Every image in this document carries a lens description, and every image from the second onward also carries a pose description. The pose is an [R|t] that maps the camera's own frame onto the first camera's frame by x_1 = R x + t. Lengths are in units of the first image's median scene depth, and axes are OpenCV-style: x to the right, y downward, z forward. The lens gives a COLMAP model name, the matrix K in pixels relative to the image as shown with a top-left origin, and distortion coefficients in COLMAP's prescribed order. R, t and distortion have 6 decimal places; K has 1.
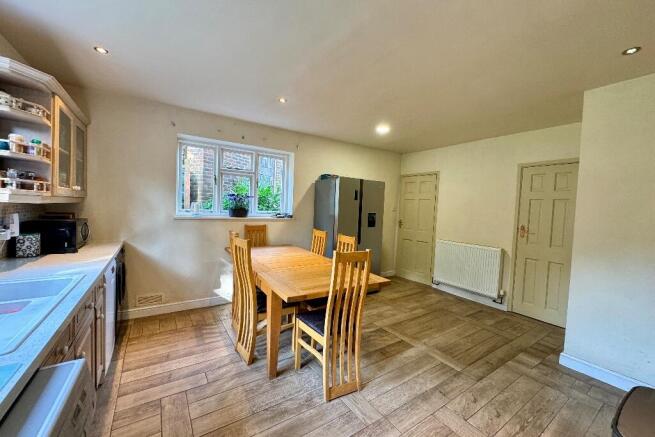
lens RADIAL K [[256.6, 0, 328.4], [0, 256.6, 219.2], [0, 0, 1]] dist [-0.002383, -0.000201]
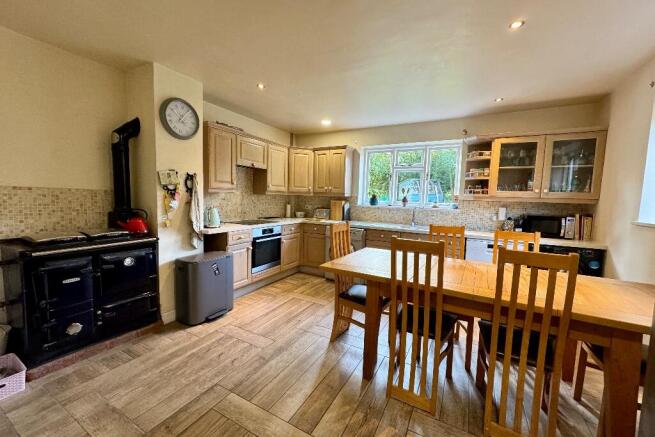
lens RADIAL K [[256.6, 0, 326.1], [0, 256.6, 219.7], [0, 0, 1]] dist [-0.002383, -0.000201]
pose [[-0.887389, -0.025632, -0.460308, 0.680747], [-0.083134, 0.990982, 0.105085, -0.021930], [0.453464, 0.131518, -0.881518, 1.886212]]
